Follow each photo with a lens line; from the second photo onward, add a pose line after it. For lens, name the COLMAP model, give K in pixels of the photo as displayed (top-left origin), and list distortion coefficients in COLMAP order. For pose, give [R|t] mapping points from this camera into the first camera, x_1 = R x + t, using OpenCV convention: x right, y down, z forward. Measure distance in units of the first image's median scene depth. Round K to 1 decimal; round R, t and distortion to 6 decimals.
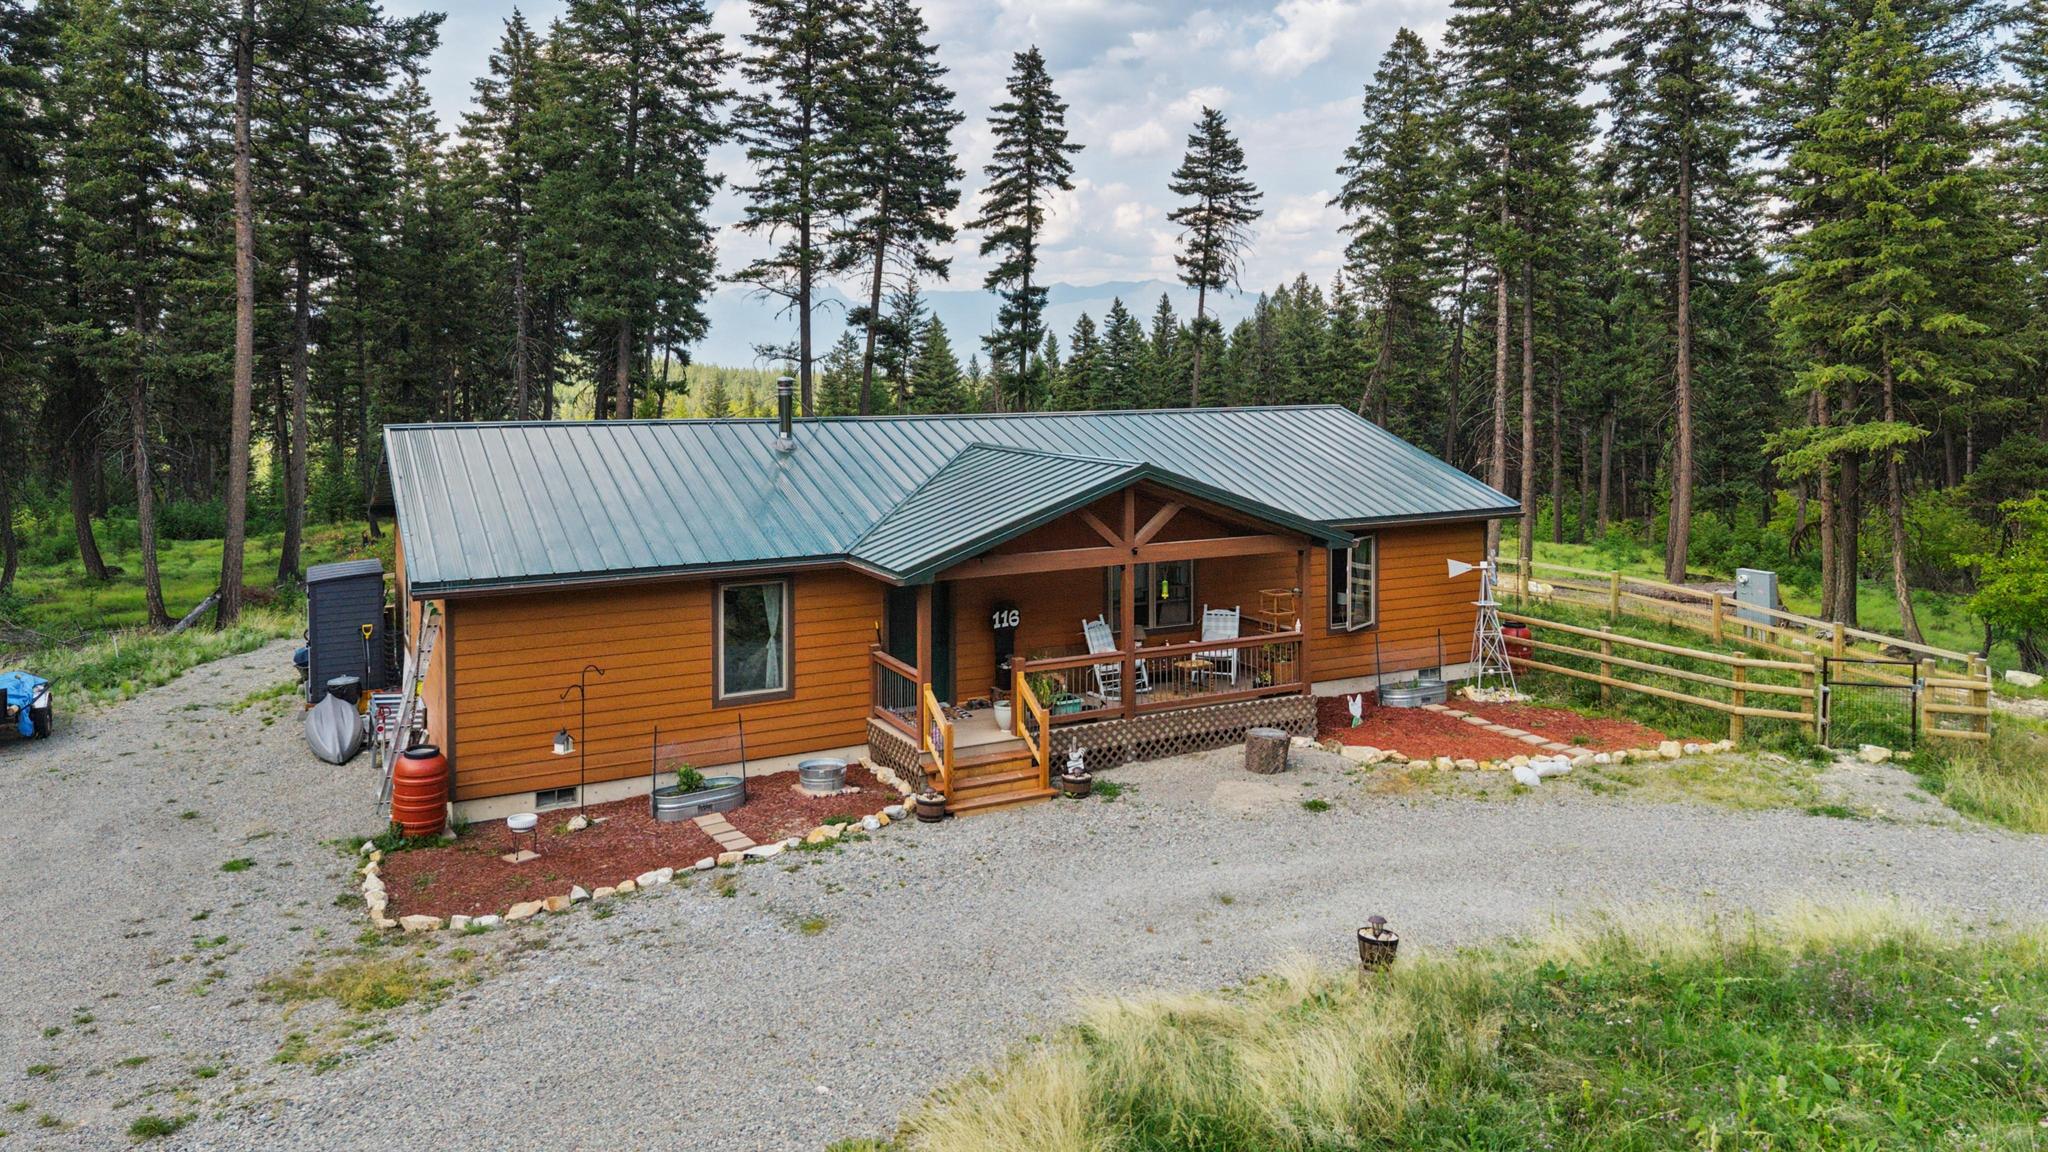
lens RADIAL K [[1468.2, 0, 1019.0], [0, 1468.2, 439.7], [0, 0, 1]] dist [0.023796, -0.011728]
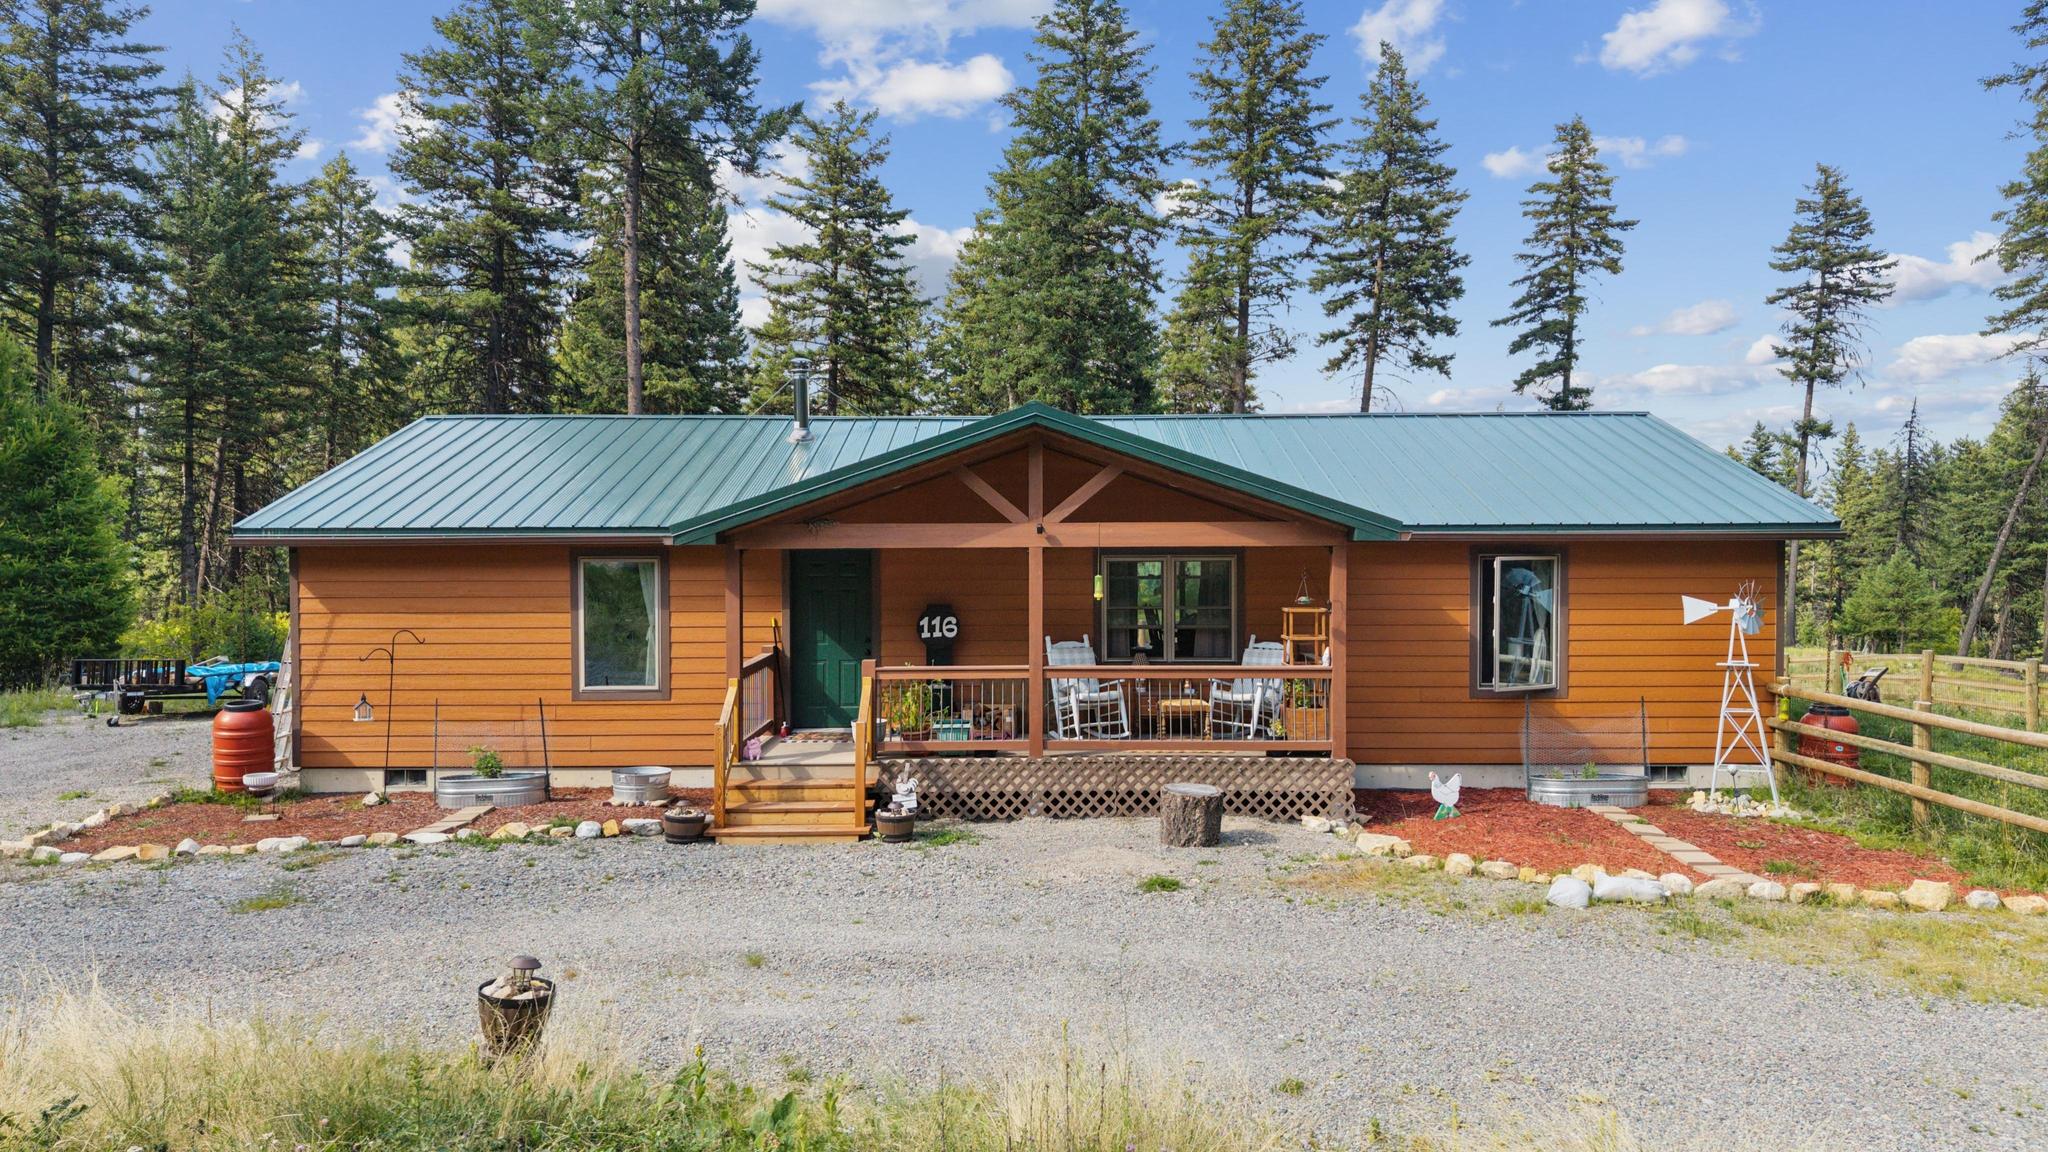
lens RADIAL K [[1401.6, 0, 978.5], [0, 1401.6, 572.8], [0, 0, 1]] dist [0.010551, -0.003802]
pose [[0.876222, 0.015626, -0.481655, 0.192834], [-0.026657, 0.999515, -0.016068, 0.053986], [0.481170, 0.026919, 0.876214, 0.181649]]
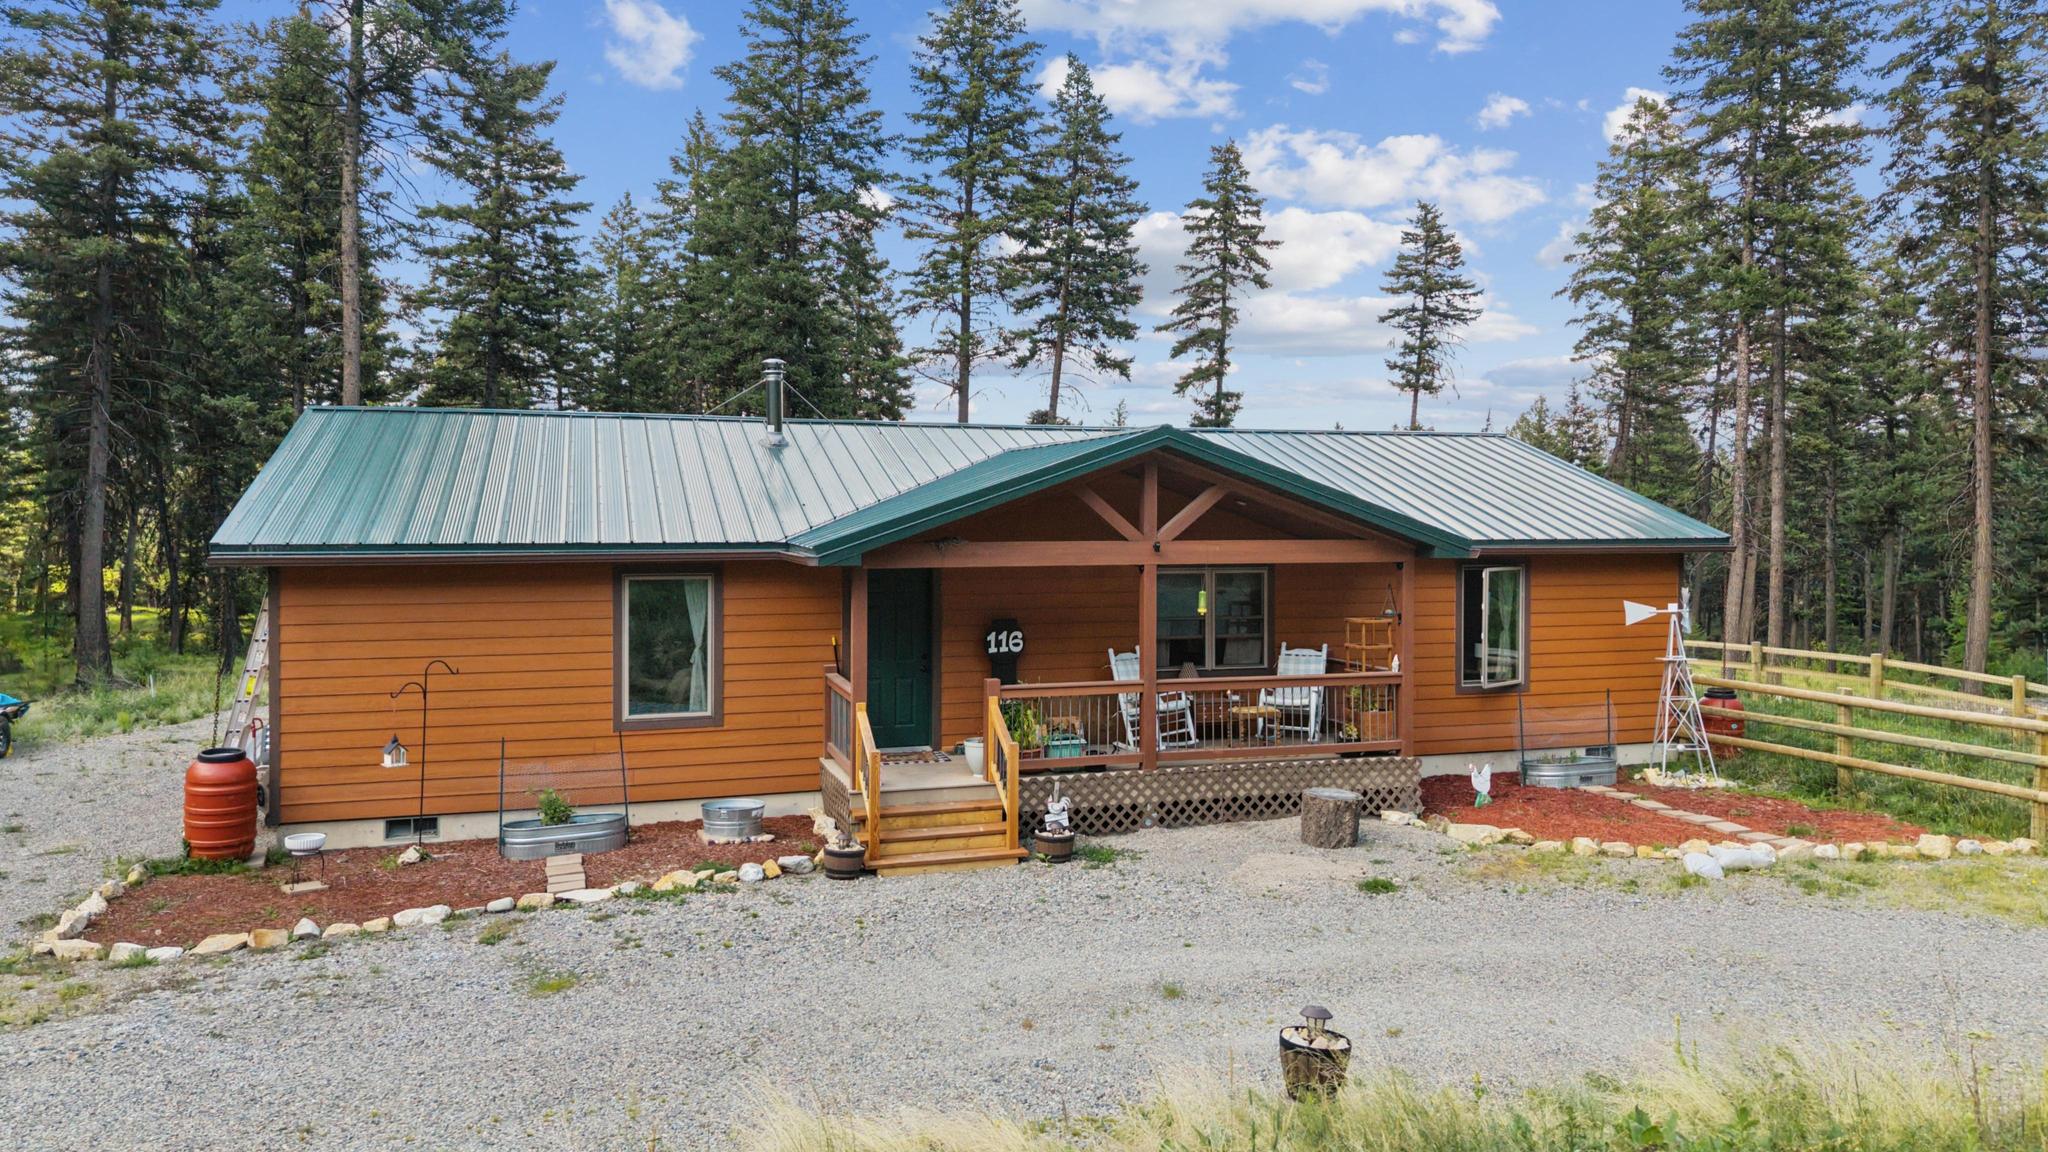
lens RADIAL K [[1432.9, 0, 1006.7], [0, 1432.9, 561.0], [0, 0, 1]] dist [0.011158, -0.006452]
pose [[0.983956, 0.011382, -0.178048, 0.066138], [-0.015359, 0.999662, -0.020973, 0.049014], [0.177749, 0.023371, 0.983798, 0.127910]]
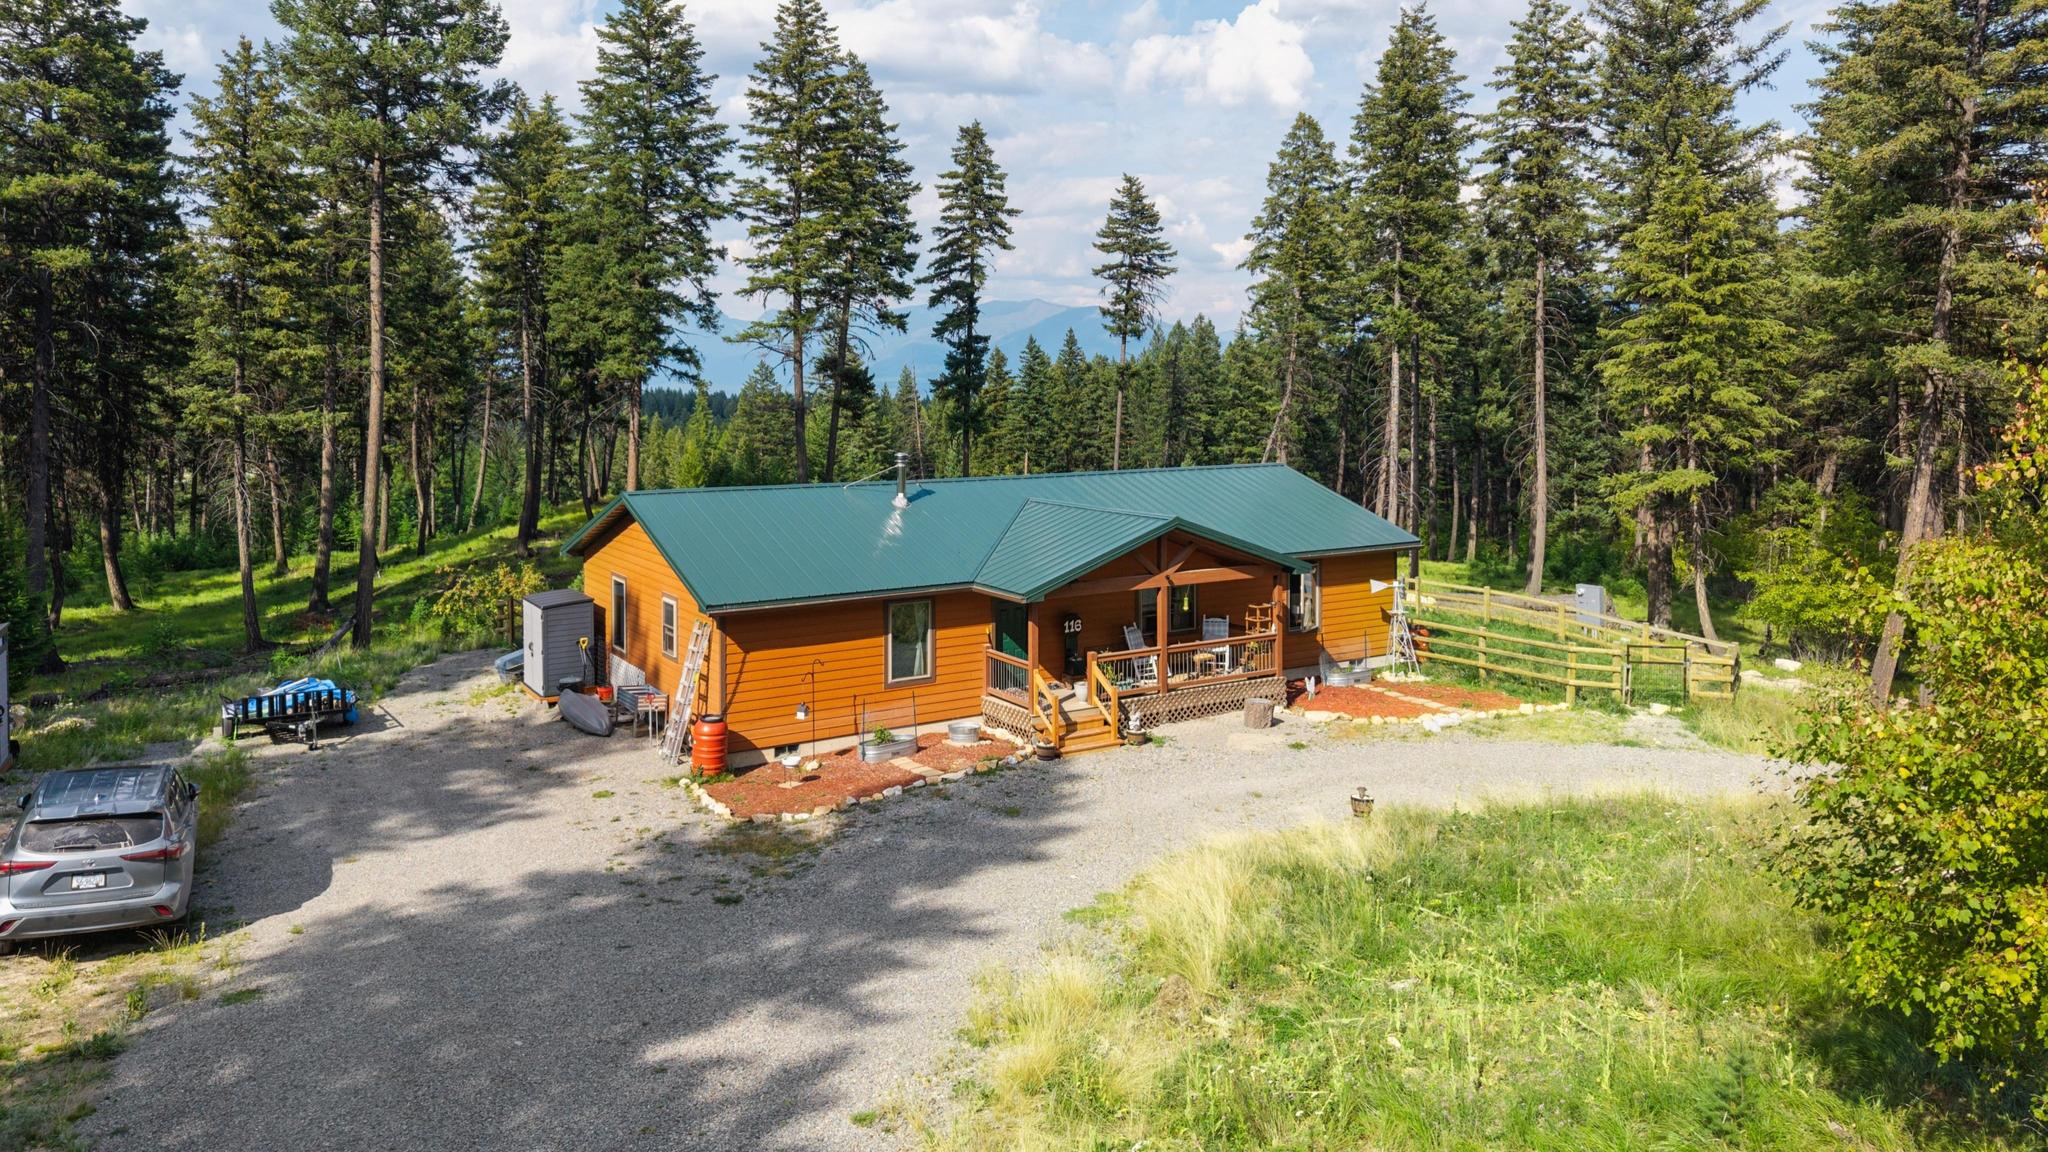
lens RADIAL K [[1468.2, 0, 1019.5], [0, 1468.2, 463.0], [0, 0, 1]] dist [0.023796, -0.011728]
pose [[0.996629, -0.003771, 0.081958, -0.091418], [0.003497, 0.999988, 0.003479, -0.021104], [-0.081970, -0.003181, 0.996630, -0.212567]]
